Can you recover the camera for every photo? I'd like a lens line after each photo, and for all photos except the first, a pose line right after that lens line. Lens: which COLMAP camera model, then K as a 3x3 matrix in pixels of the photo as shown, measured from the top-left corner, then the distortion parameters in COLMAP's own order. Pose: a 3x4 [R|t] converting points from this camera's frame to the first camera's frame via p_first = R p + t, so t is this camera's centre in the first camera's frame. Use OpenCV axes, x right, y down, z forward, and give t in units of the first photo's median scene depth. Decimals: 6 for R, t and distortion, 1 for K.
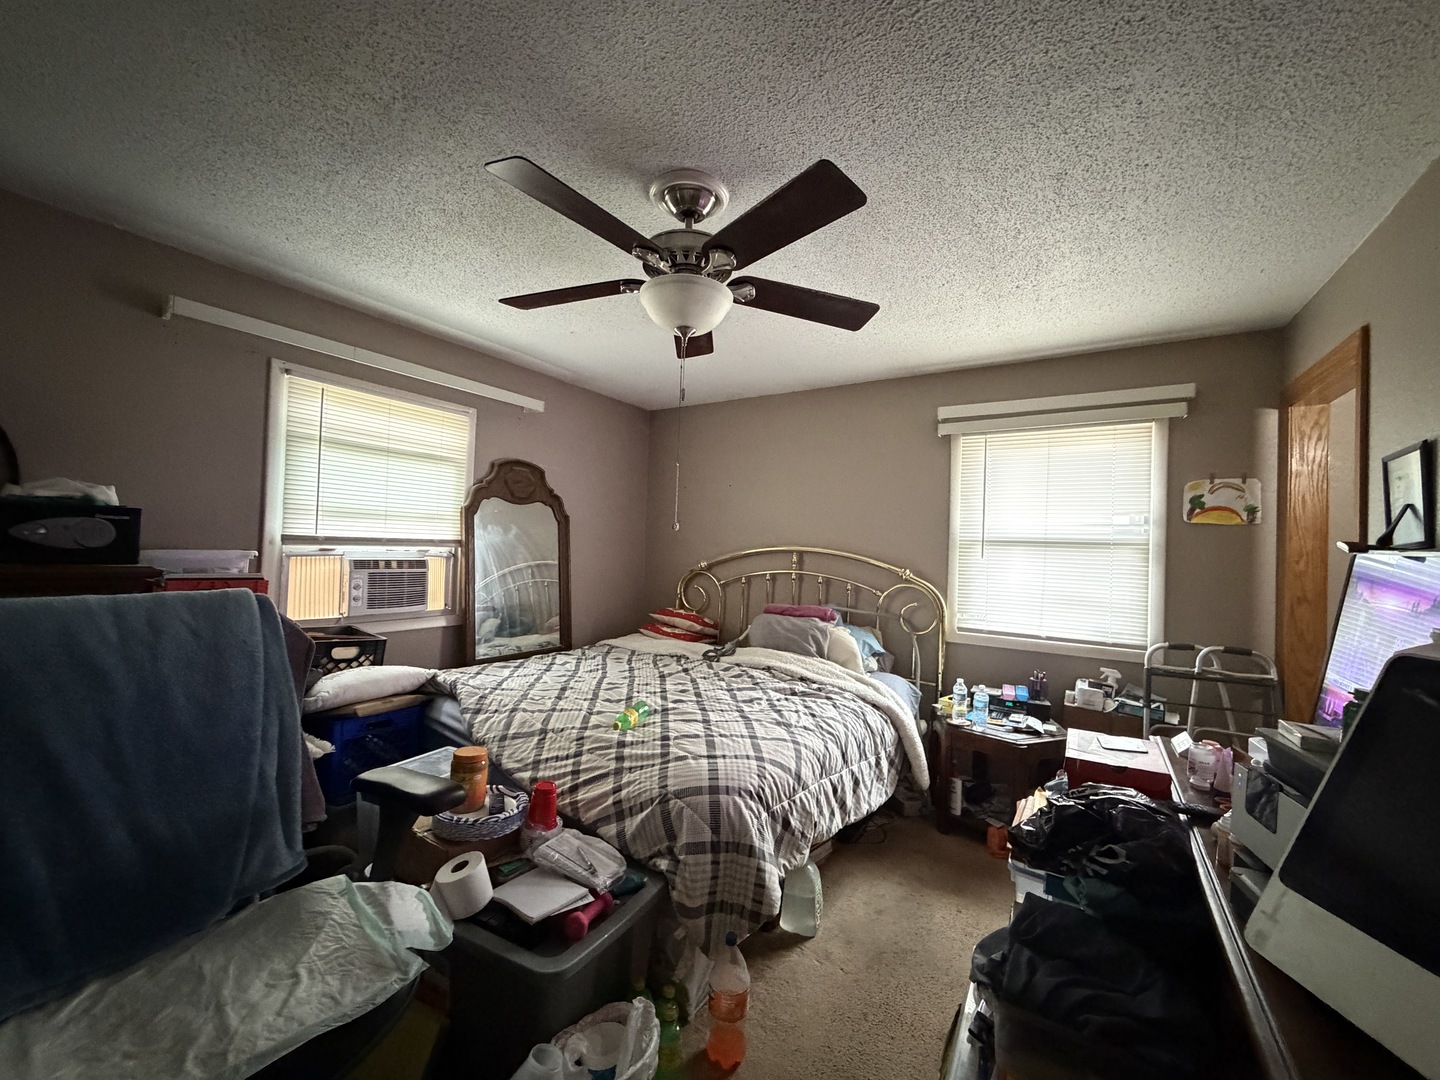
lens RADIAL K [[574.6, 0, 720.0], [0, 574.6, 540.0], [0, 0, 1]] dist [0.000247, 0.000036]
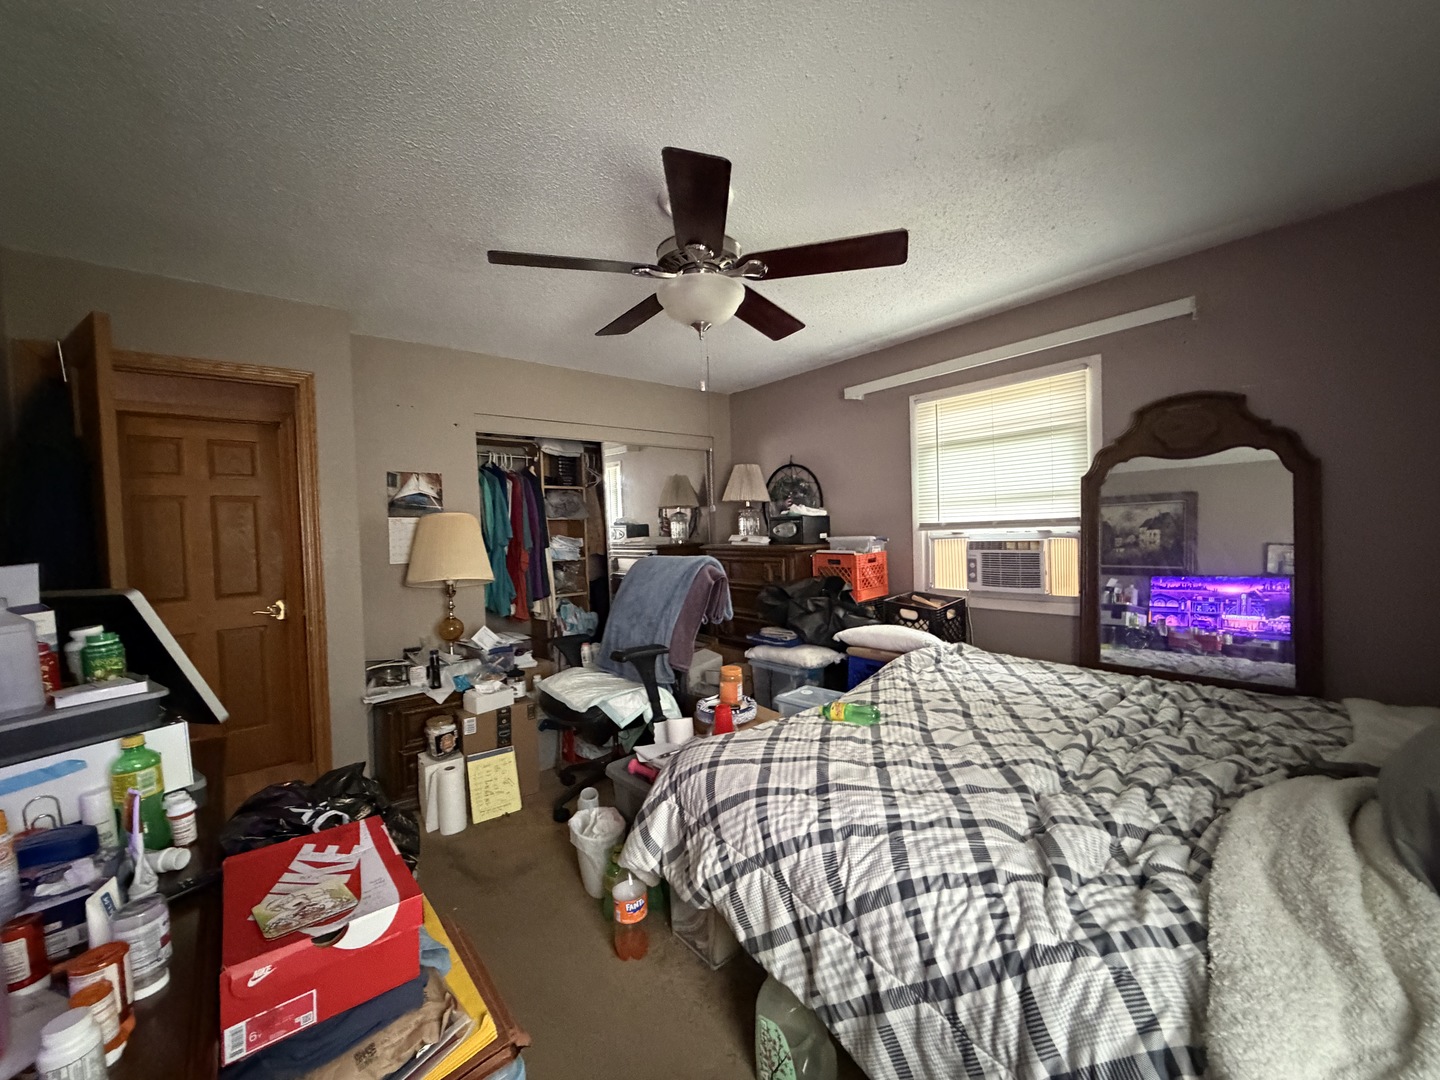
lens RADIAL K [[574.6, 0, 720.0], [0, 574.6, 540.0], [0, 0, 1]] dist [0.000247, 0.000036]
pose [[-0.295096, -0.007218, -0.955440, 0.580570], [0.038447, 0.999072, -0.019422, 0.033456], [0.954694, -0.042465, -0.294545, 0.824019]]
